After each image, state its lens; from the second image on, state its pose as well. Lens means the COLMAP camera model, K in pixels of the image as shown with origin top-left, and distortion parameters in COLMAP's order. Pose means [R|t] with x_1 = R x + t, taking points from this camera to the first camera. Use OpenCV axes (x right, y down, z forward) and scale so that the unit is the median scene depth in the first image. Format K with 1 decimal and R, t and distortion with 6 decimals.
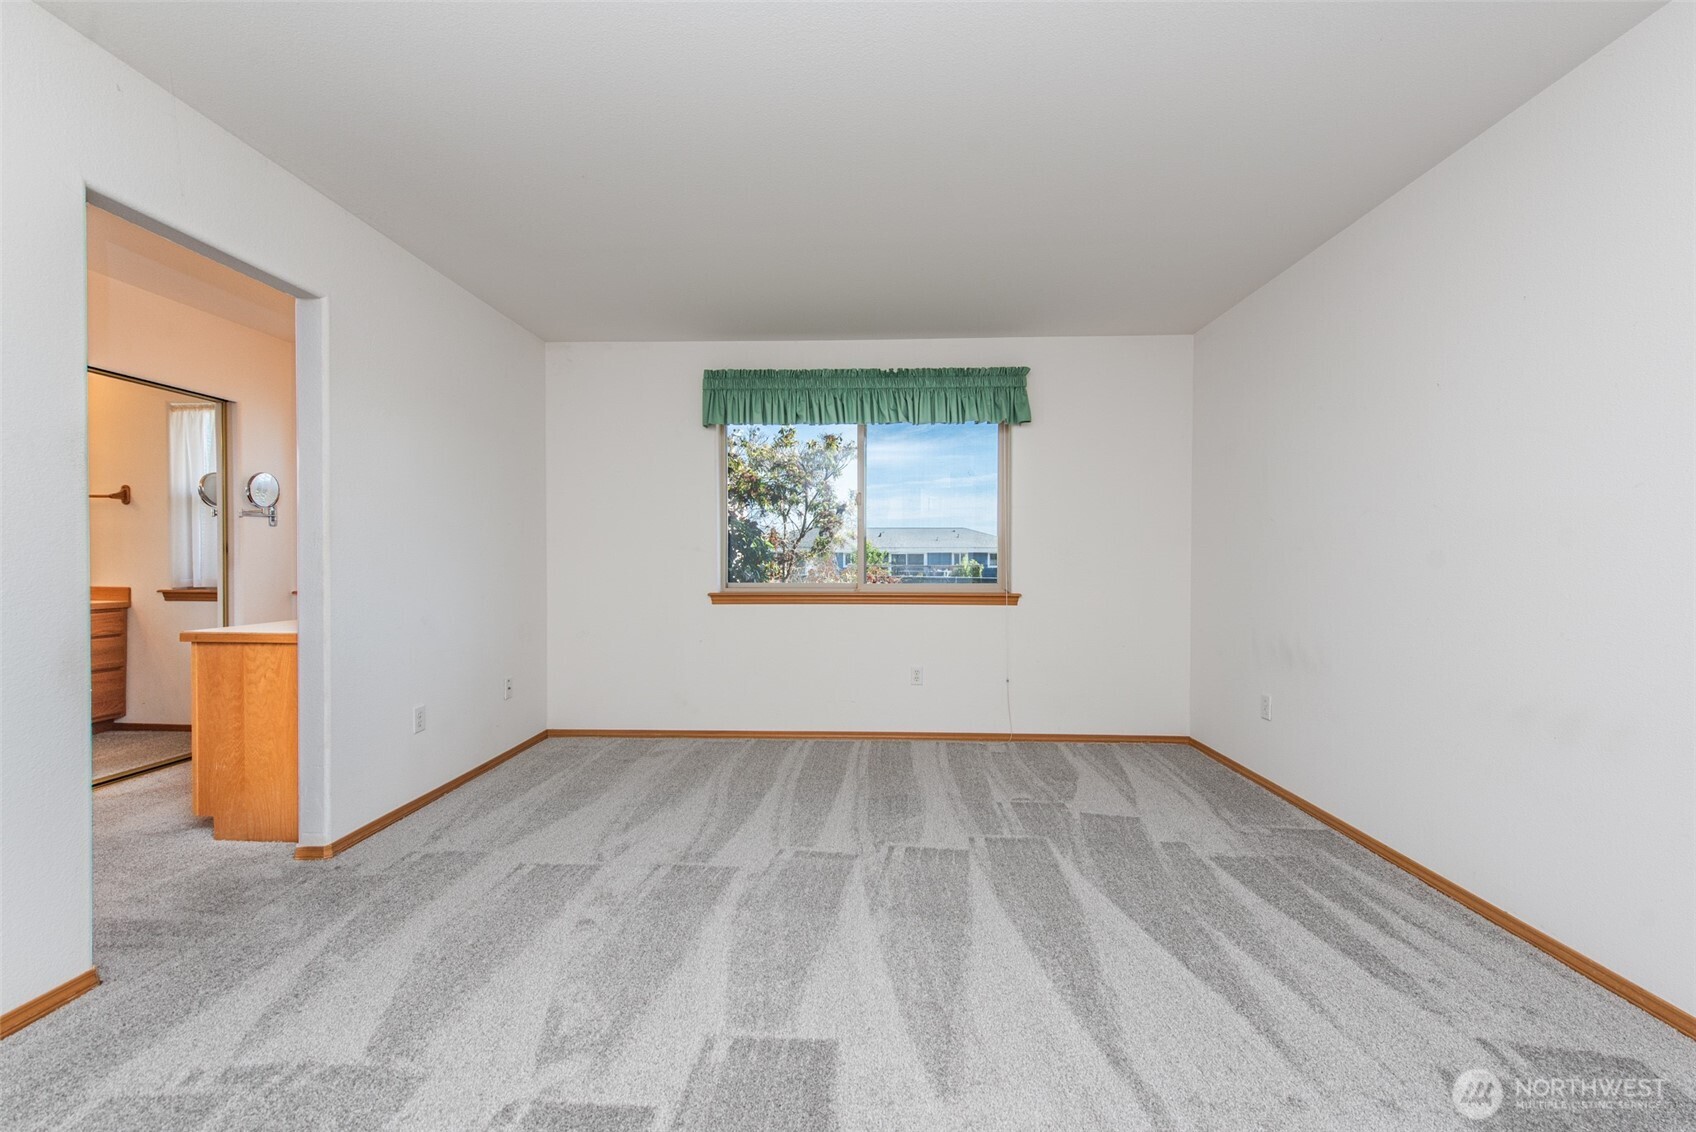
lens RADIAL K [[664.9, 0, 840.5], [0, 664.9, 564.8], [0, 0, 1]] dist [0.014982, -0.006433]
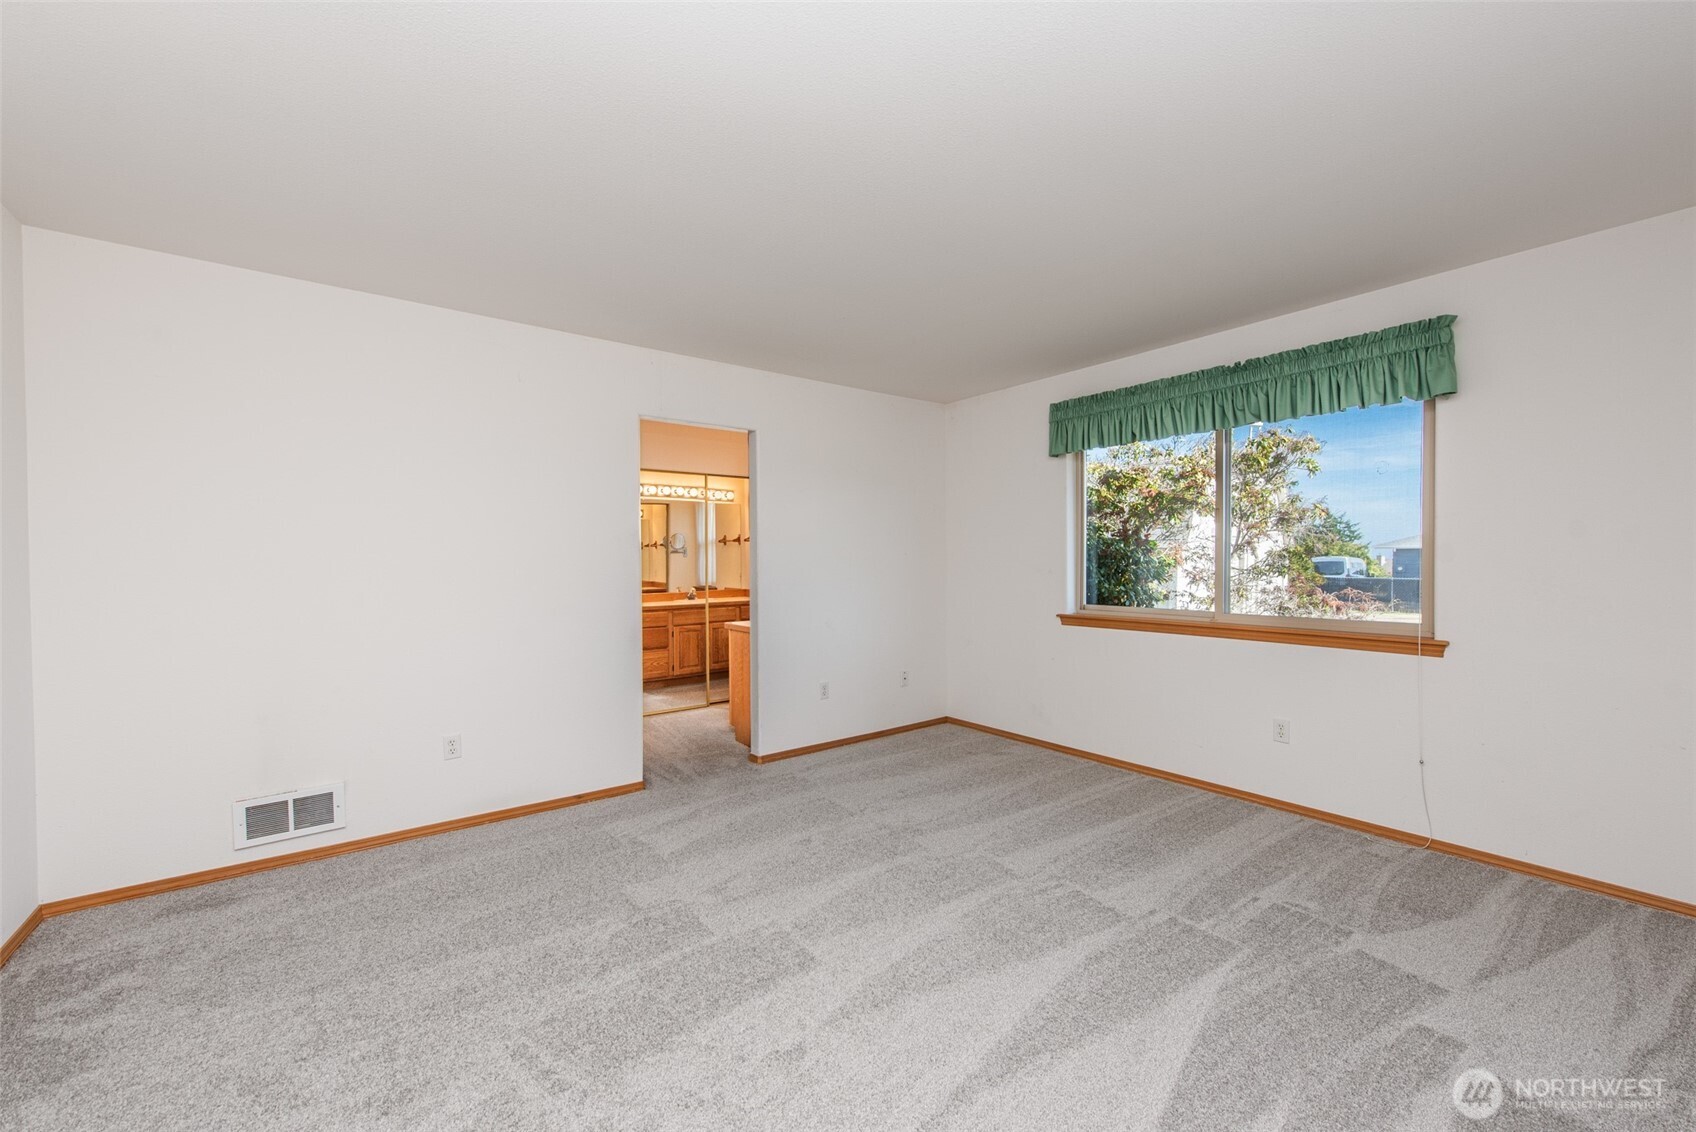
lens RADIAL K [[664.9, 0, 840.5], [0, 664.9, 564.8], [0, 0, 1]] dist [0.014982, -0.006433]
pose [[0.632064, -0.000483, -0.774916, 0.508296], [0.000037, 1.000000, -0.000593, -0.044116], [0.774916, 0.000346, 0.632064, 0.085535]]
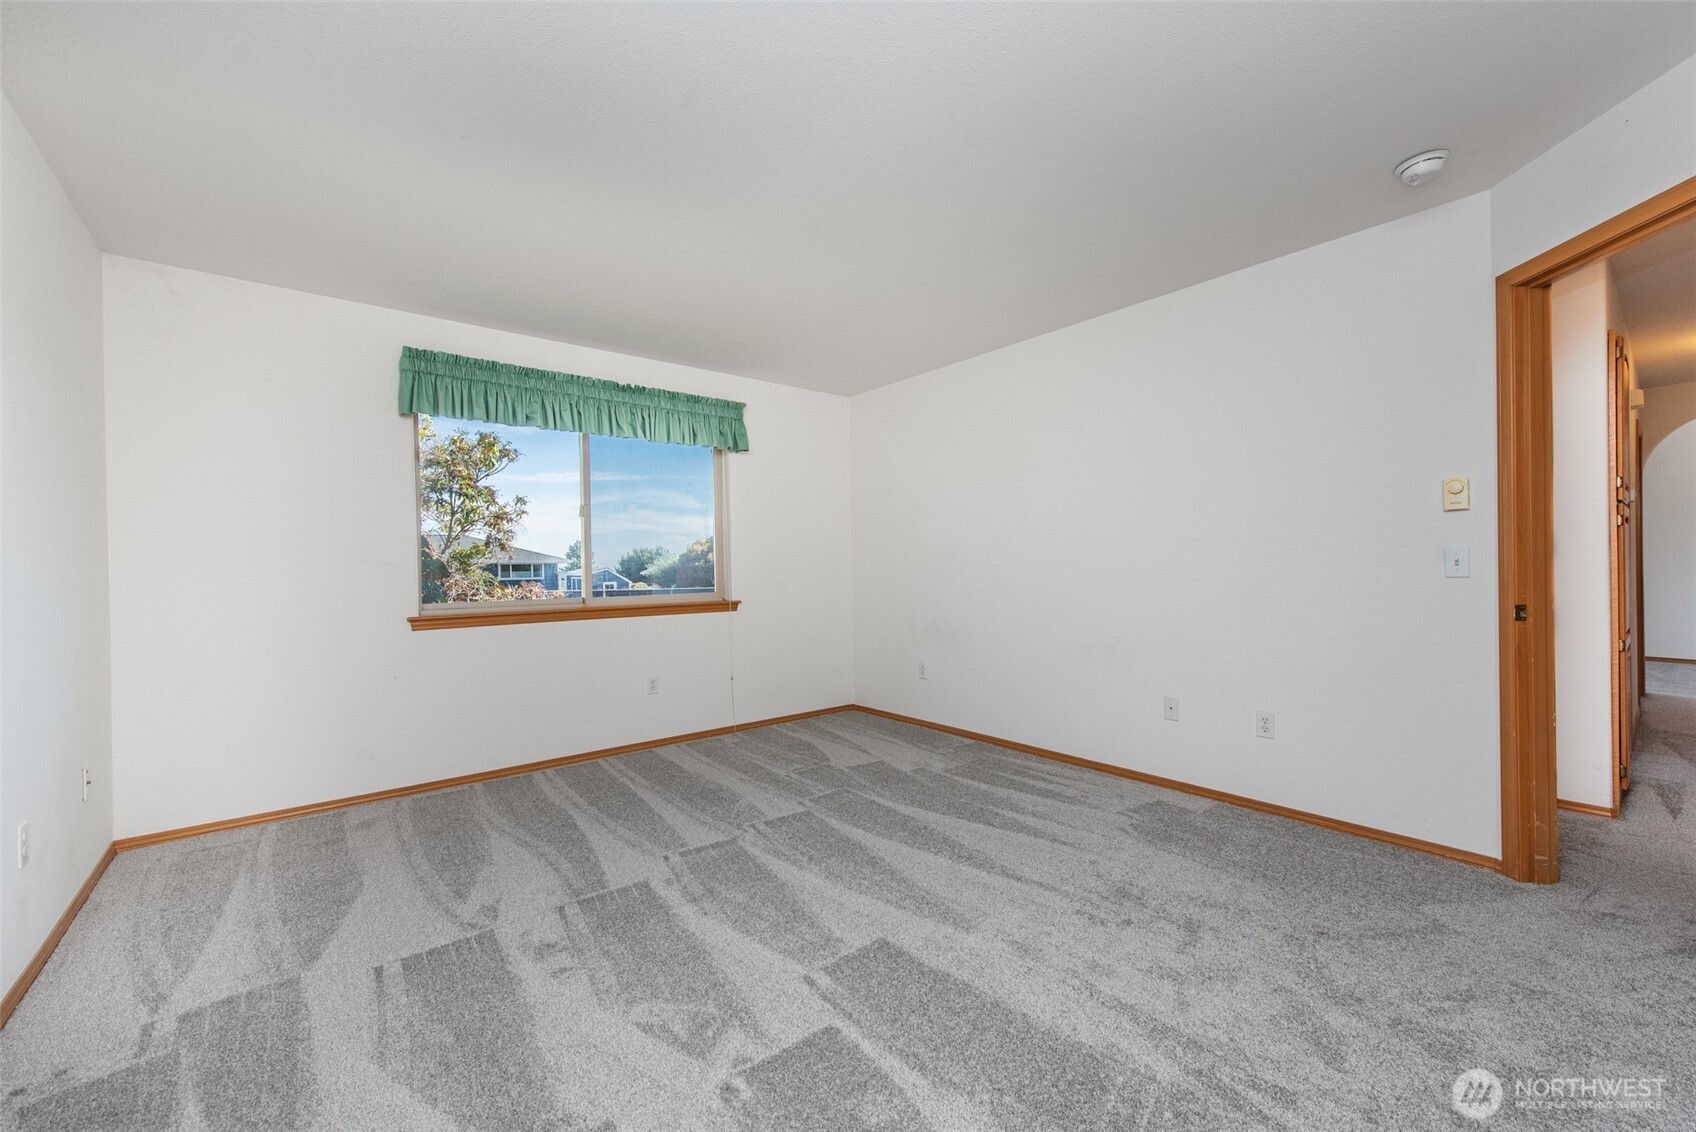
lens RADIAL K [[678.0, 0, 848.0], [0, 678.0, 566.0], [0, 0, 1]] dist [0.016550, -0.006820]
pose [[0.745550, -0.011346, 0.666353, -0.447437], [0.020633, 0.999769, -0.006062, -0.005933], [-0.666130, 0.018269, 0.745612, 0.016414]]
